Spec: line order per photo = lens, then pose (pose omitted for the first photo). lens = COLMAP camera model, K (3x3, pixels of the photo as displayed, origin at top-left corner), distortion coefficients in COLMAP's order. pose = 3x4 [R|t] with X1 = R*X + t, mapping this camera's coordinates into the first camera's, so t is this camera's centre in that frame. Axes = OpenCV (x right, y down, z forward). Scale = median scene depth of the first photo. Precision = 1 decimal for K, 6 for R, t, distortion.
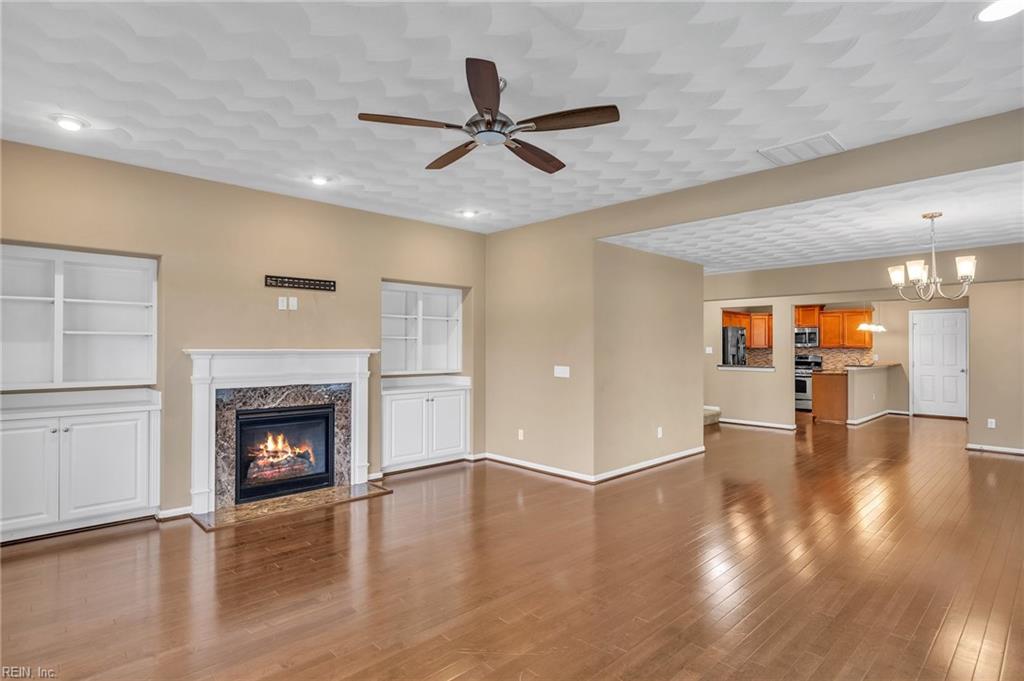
lens RADIAL K [[523.1, 0, 512.0], [0, 523.1, 340.5], [0, 0, 1]] dist [-0.001518, -0.000374]
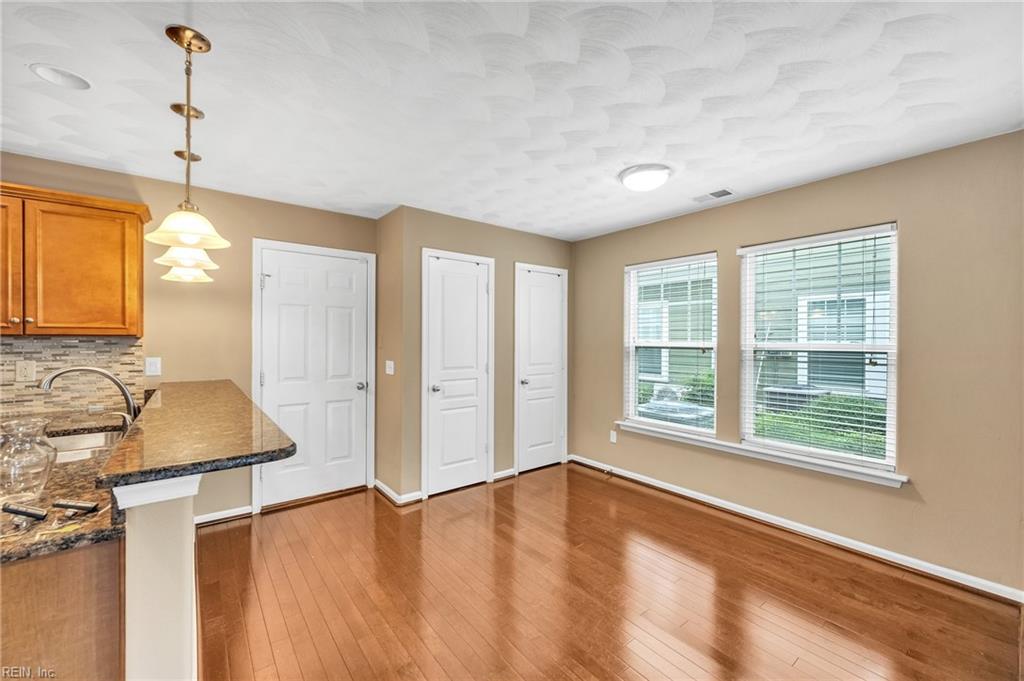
lens RADIAL K [[404.4, 0, 512.0], [0, 404.4, 340.5], [0, 0, 1]] dist [-0.001127, -0.000131]
pose [[0.092428, -0.003124, 0.995715, 0.460359], [-0.014710, 0.999882, 0.004502, 0.012047], [-0.995611, -0.015063, 0.092371, 0.745915]]
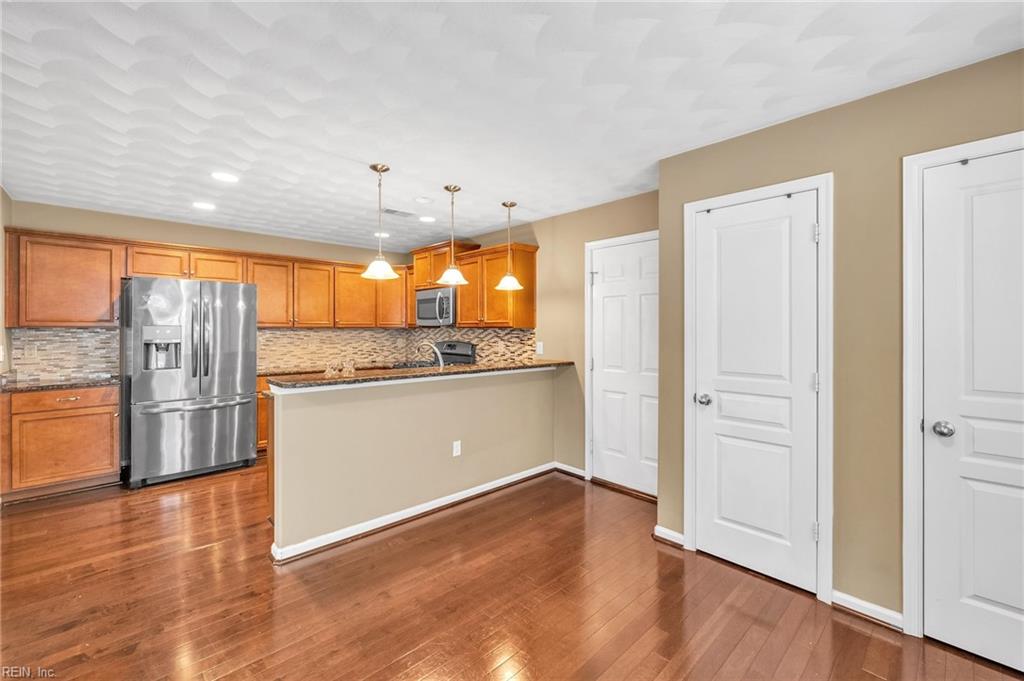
lens RADIAL K [[423.6, 0, 510.1], [0, 423.6, 327.5], [0, 0, 1]] dist [0.000770, 0.000271]
pose [[0.999999, 0.001084, 0.001043, 0.659694], [-0.001093, 0.999963, 0.008588, 0.010715], [-0.001033, -0.008589, 0.999963, 0.607340]]
